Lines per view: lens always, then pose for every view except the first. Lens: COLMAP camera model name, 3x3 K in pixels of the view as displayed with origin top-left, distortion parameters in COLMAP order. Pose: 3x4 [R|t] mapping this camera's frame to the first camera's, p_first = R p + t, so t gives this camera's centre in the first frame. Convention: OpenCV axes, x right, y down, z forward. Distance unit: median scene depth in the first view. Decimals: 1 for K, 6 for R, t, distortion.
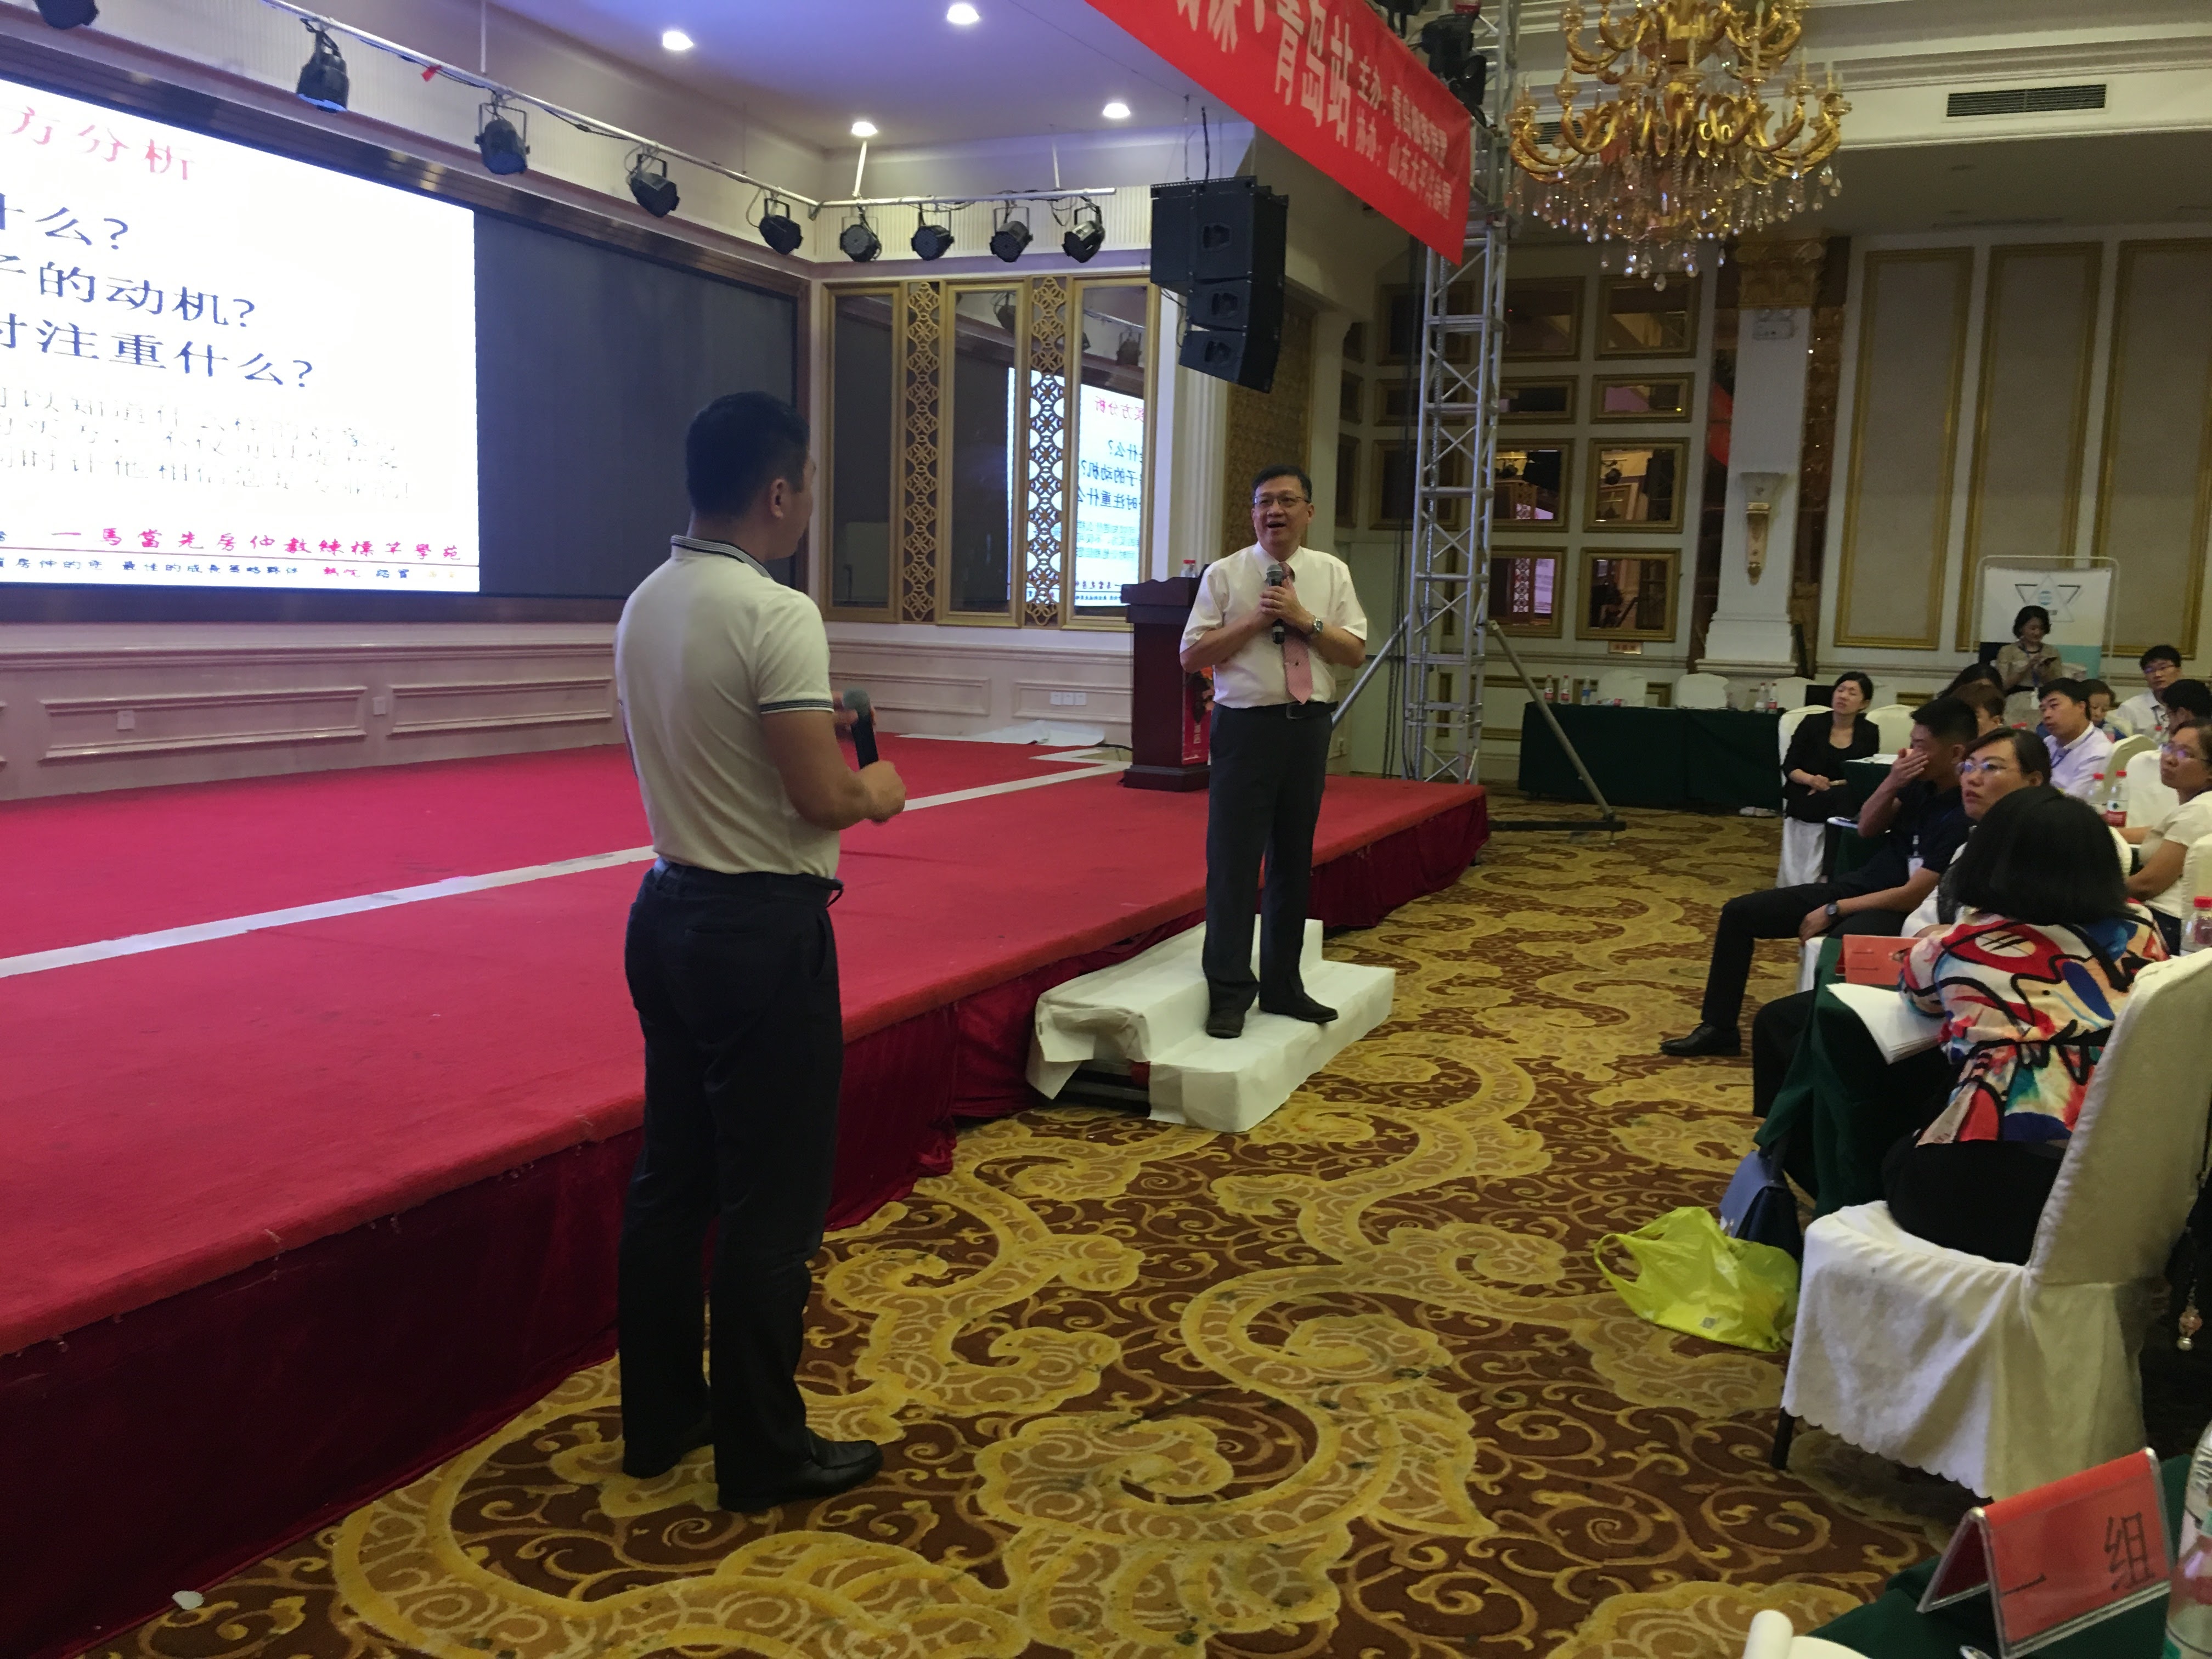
lens RADIAL K [[1879.1, 0, 1109.3], [0, 1879.1, 814.6], [0, 0, 1]] dist [0.088844, -0.141849]
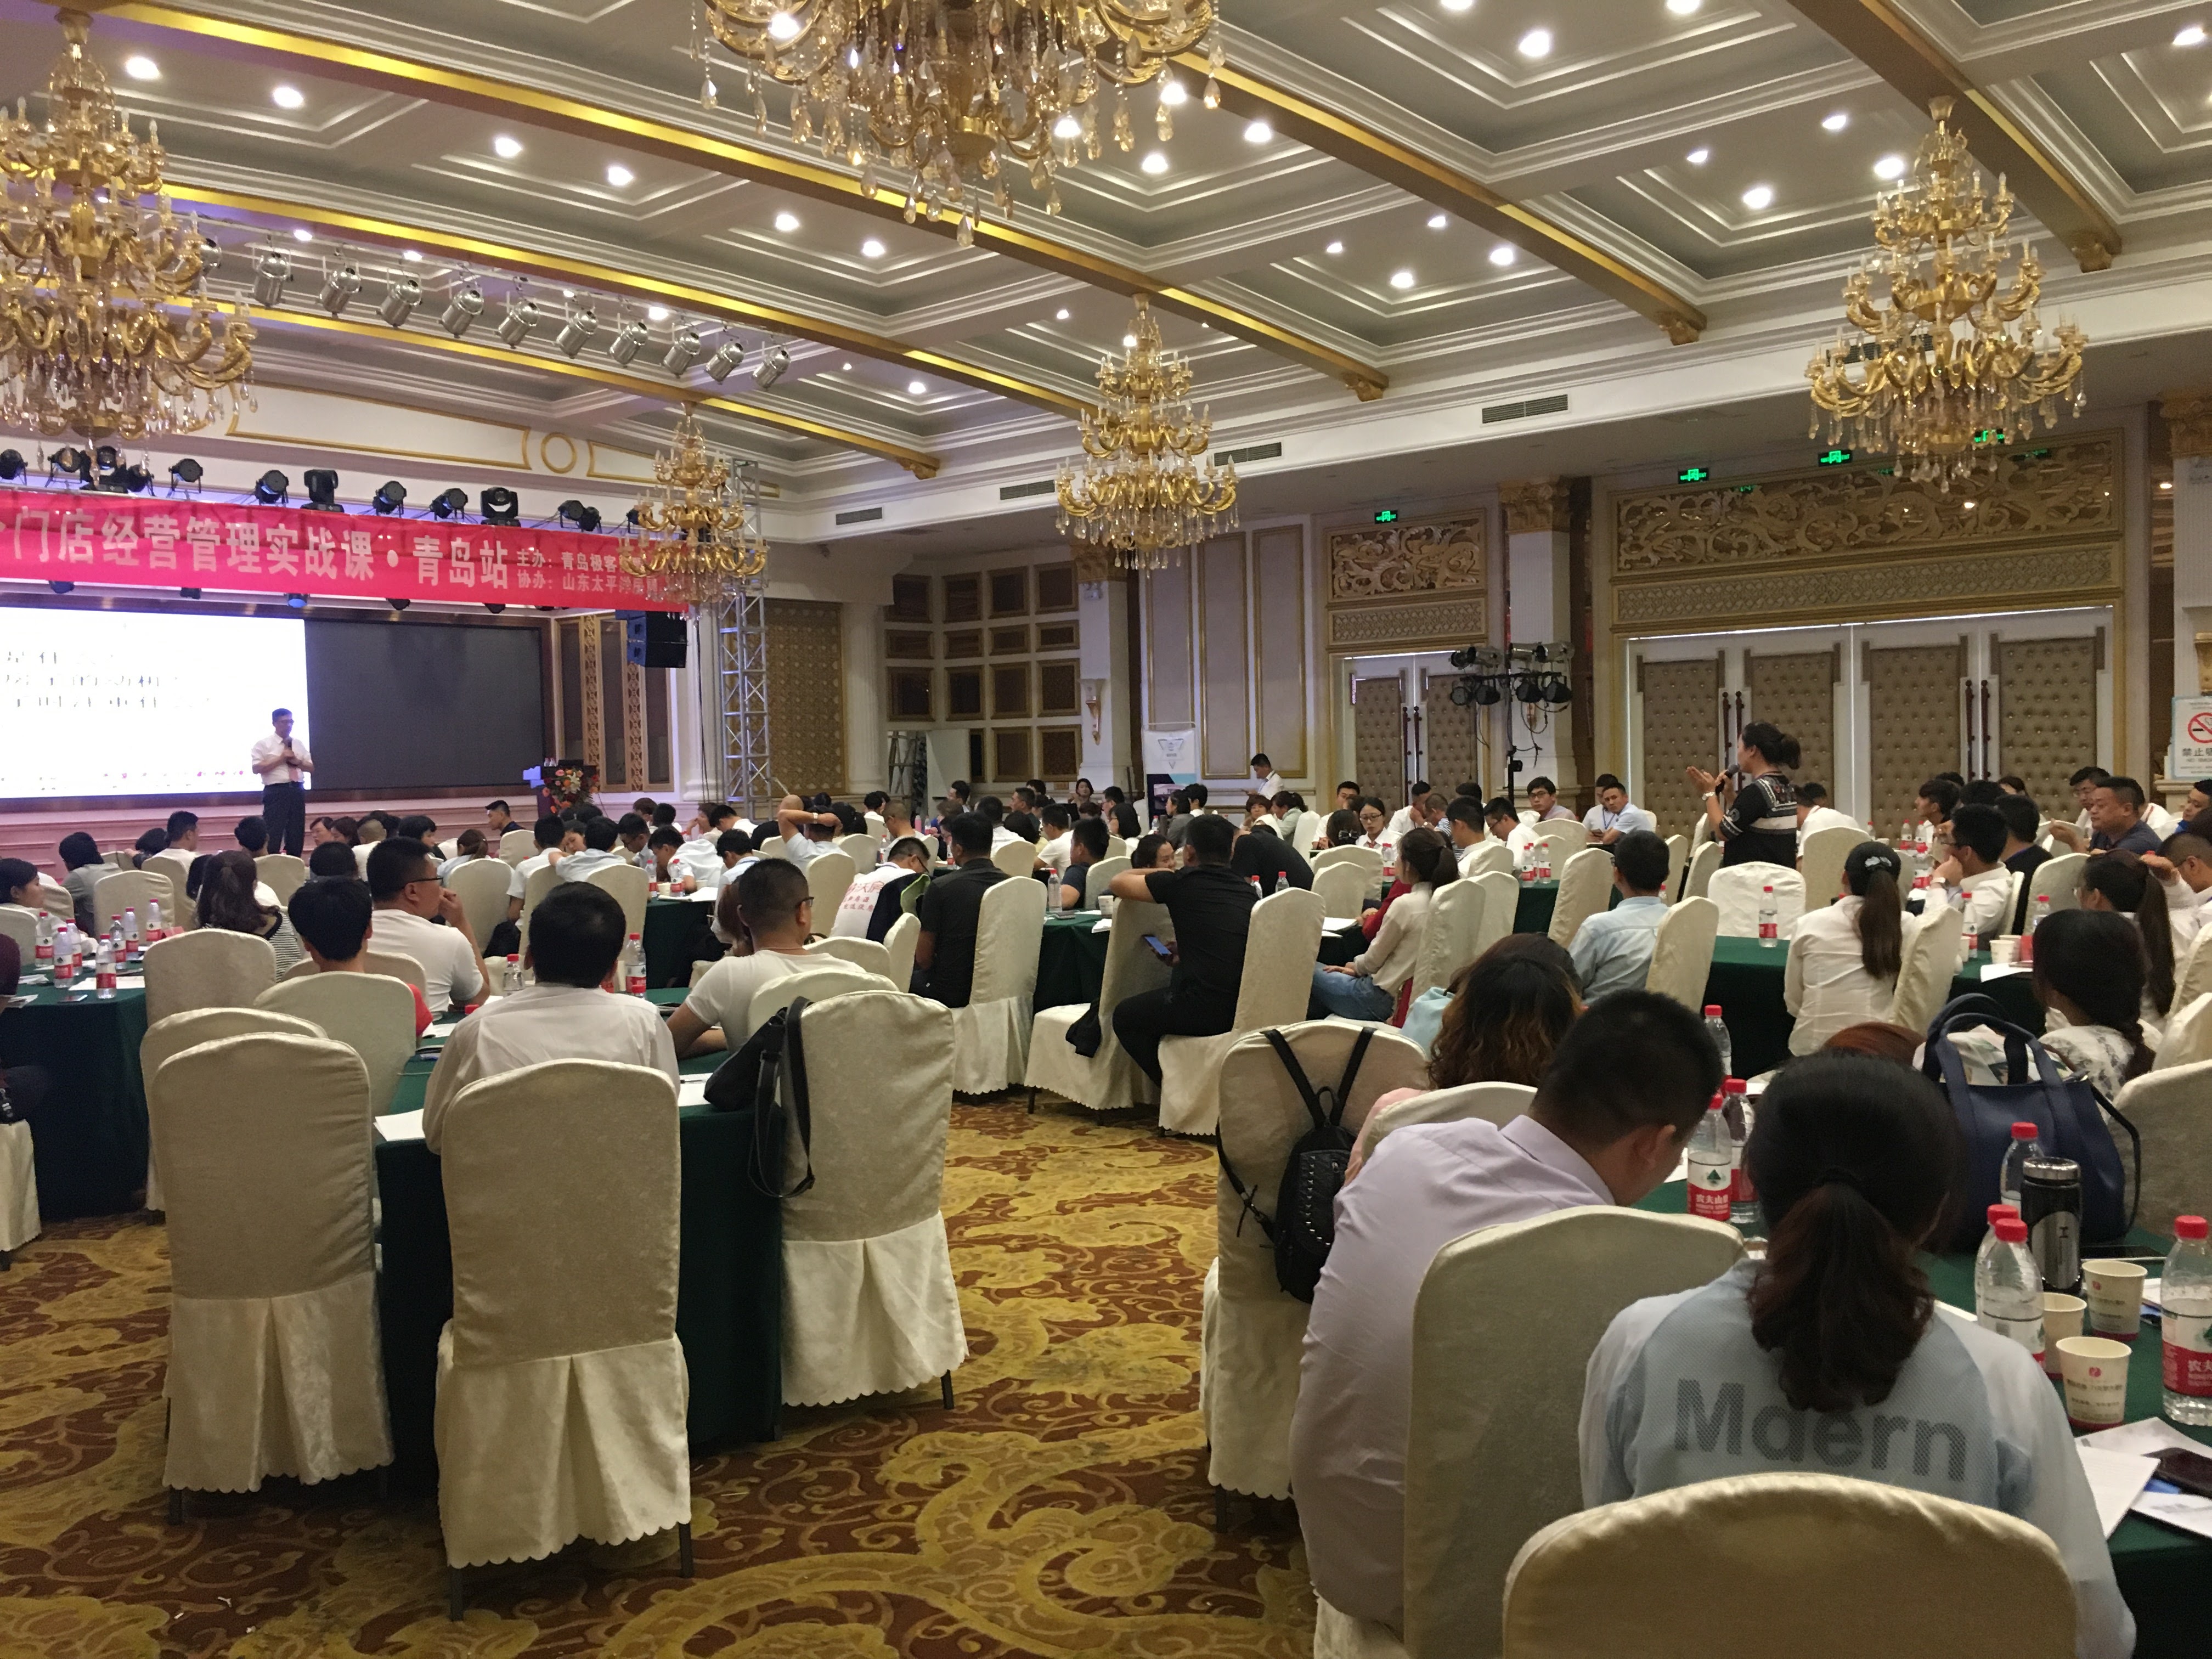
lens RADIAL K [[1856.7, 0, 1122.3], [0, 1856.7, 820.4], [0, 0, 1]] dist [0.079070, -0.119997]
pose [[0.949213, -0.043750, -0.311577, 1.417442], [0.017358, 0.996059, -0.086979, 0.141952], [0.314154, 0.077154, 0.946232, -0.865643]]
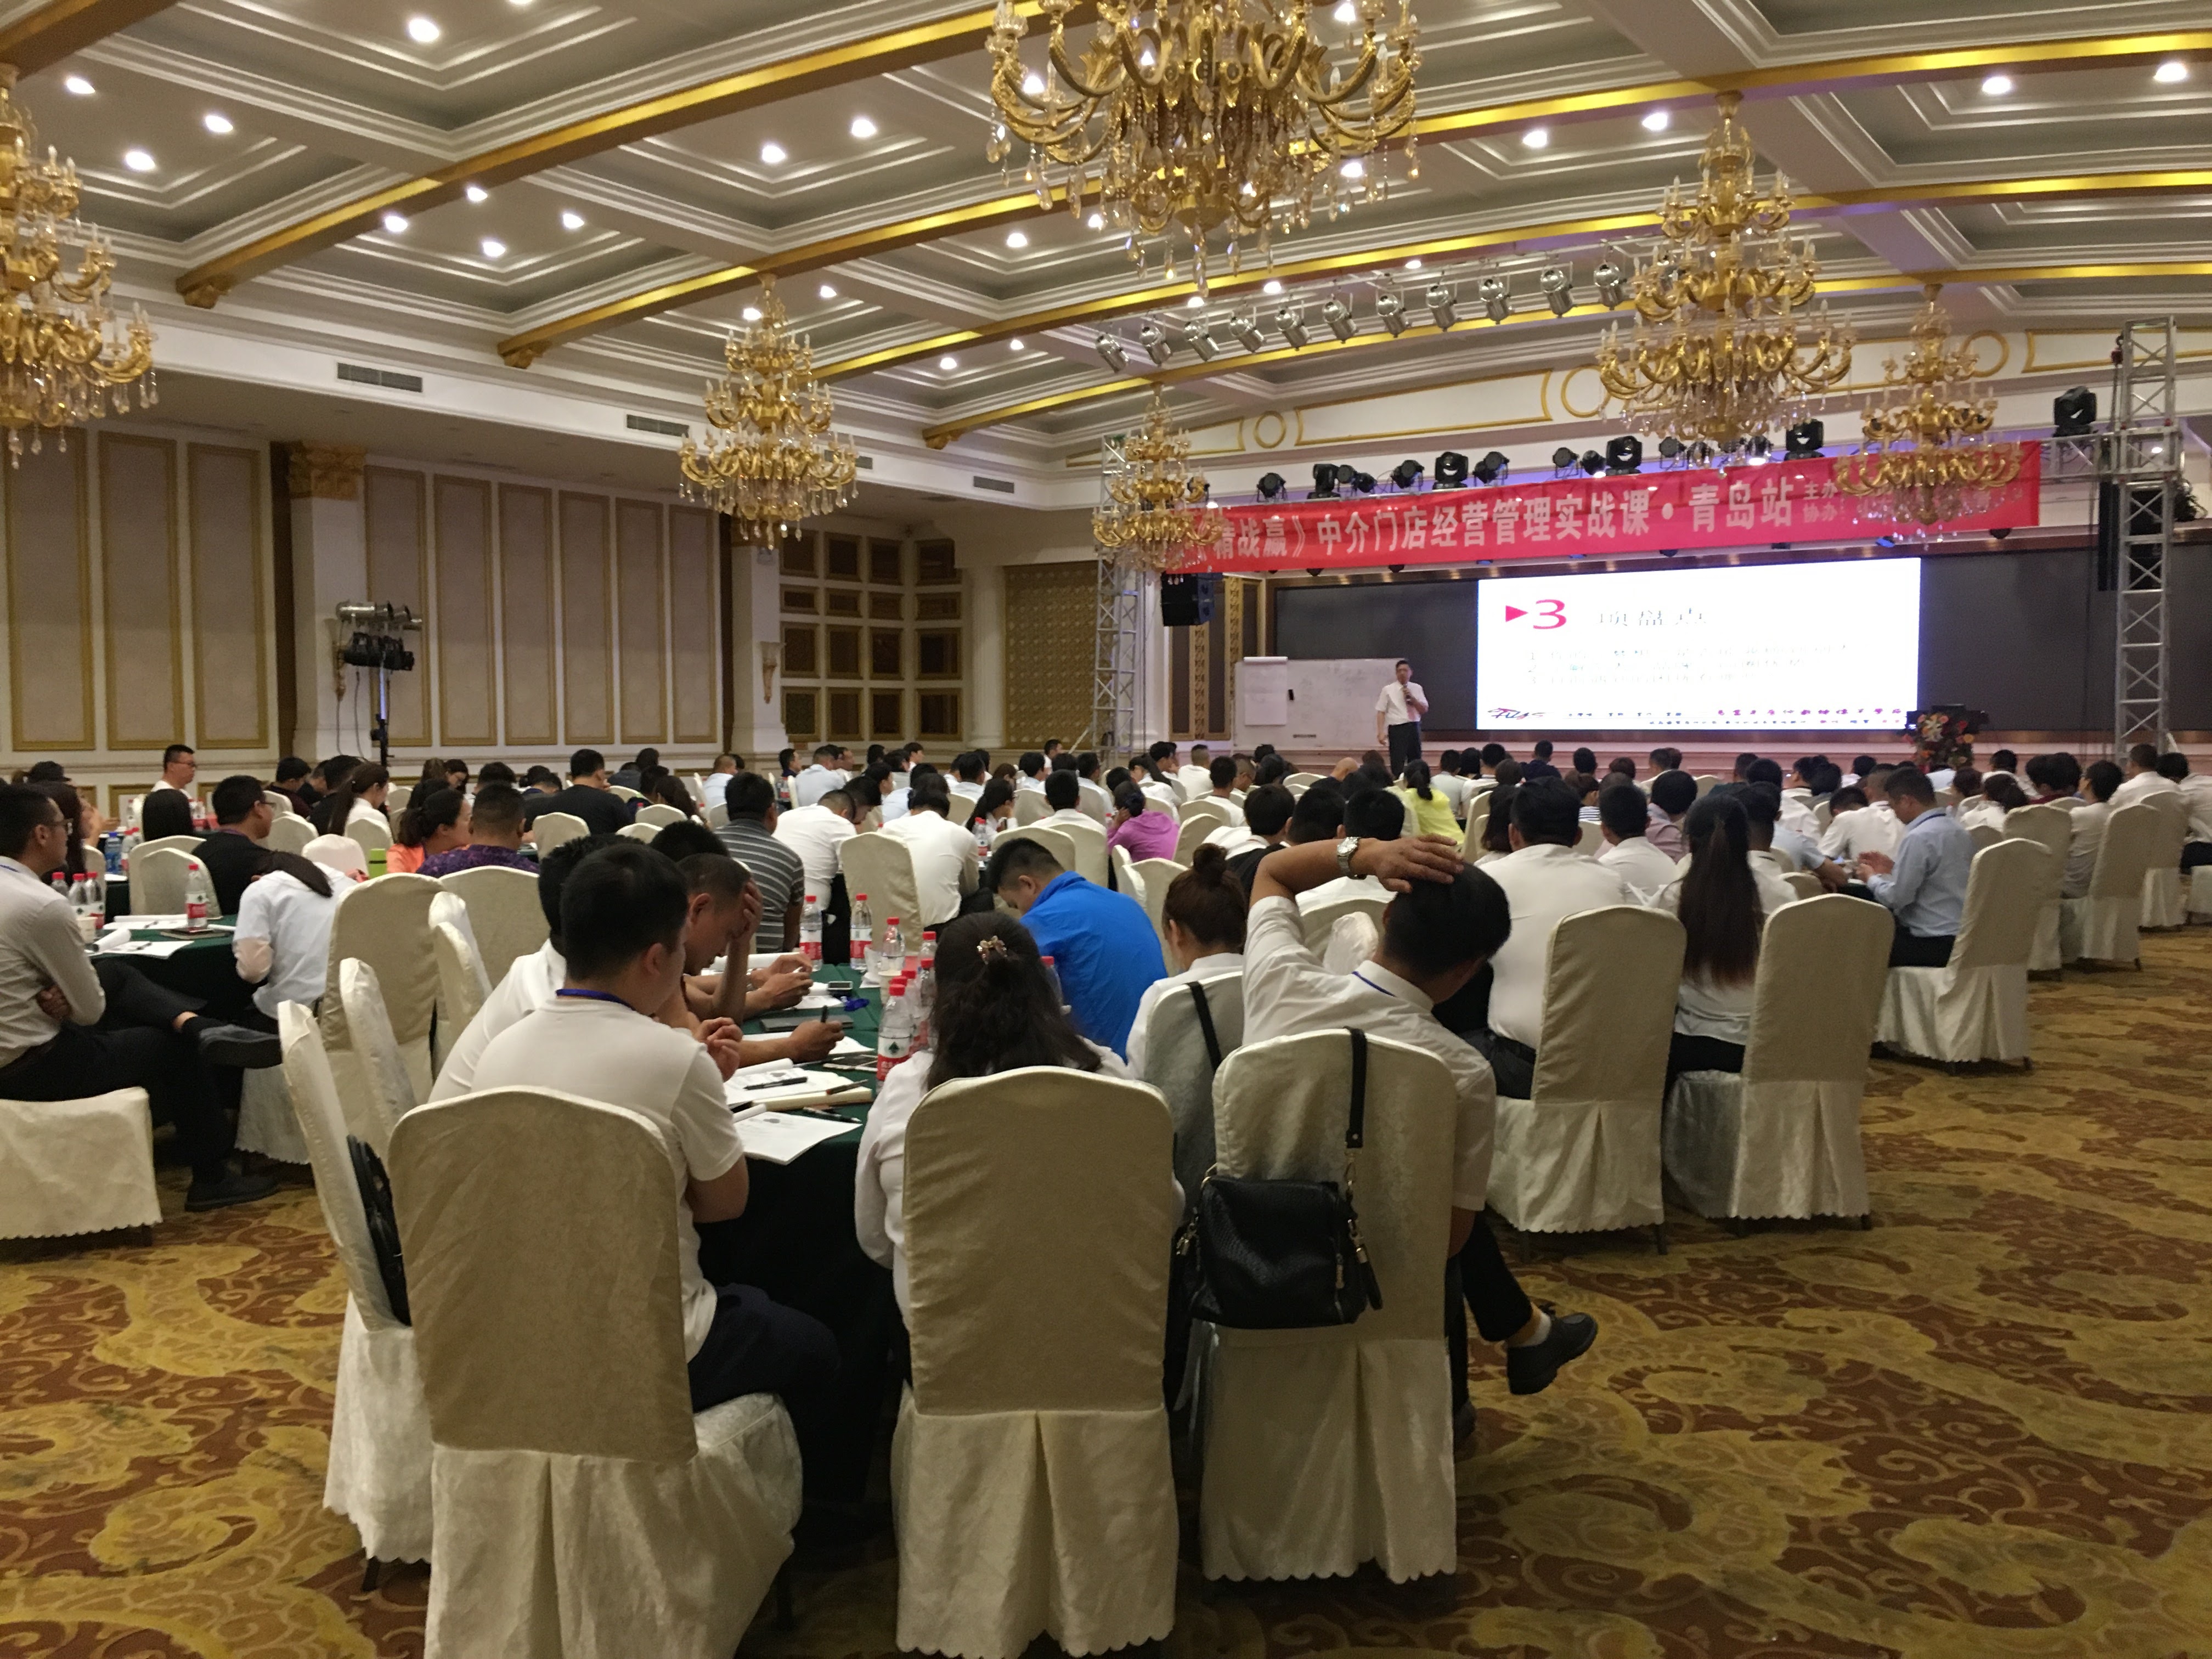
lens RADIAL K [[1873.6, 0, 1111.4], [0, 1873.6, 855.5], [0, 0, 1]] dist [0.106022, -0.132409]
pose [[-0.189065, 0.038701, -0.981202, 2.298005], [-0.120857, 0.990709, 0.062364, 0.002324], [0.974499, 0.130376, -0.182632, 0.597981]]
